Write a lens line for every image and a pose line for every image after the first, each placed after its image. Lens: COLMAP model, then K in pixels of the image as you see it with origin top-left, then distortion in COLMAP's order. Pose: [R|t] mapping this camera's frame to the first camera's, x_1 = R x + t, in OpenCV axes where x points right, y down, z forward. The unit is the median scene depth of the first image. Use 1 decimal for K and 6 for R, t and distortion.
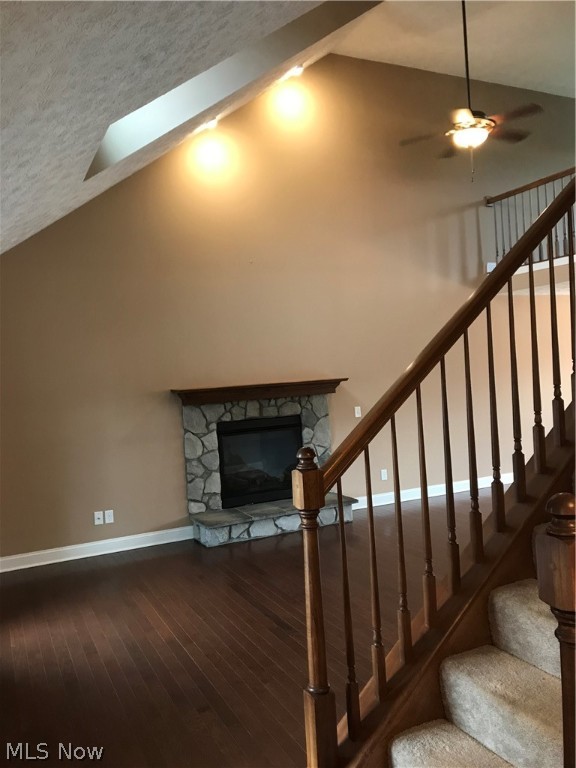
lens RADIAL K [[633.1, 0, 286.9], [0, 633.1, 380.3], [0, 0, 1]] dist [0.036359, -0.040735]
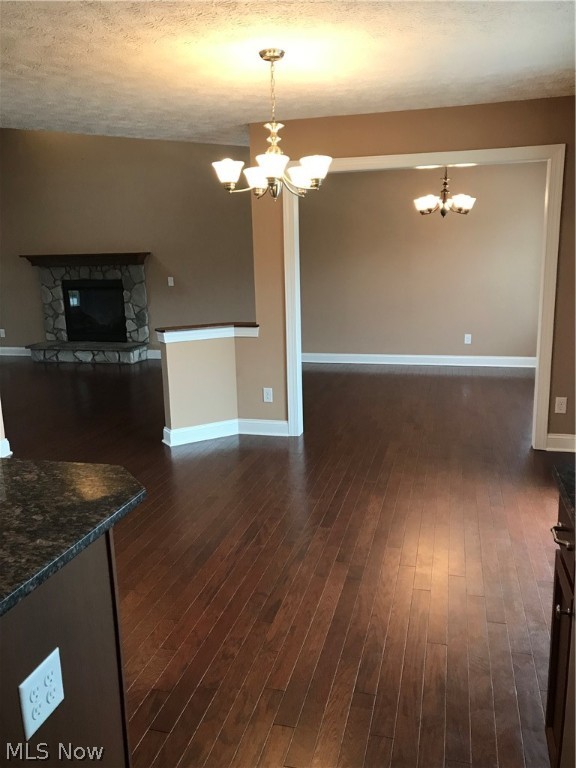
lens RADIAL K [[633.1, 0, 288.8], [0, 633.1, 387.5], [0, 0, 1]] dist [0.036359, -0.040735]
pose [[0.768285, 0.174829, -0.615771, 1.206425], [-0.035162, 0.972053, 0.232113, -0.048571], [0.639142, -0.156677, 0.752961, 0.214236]]
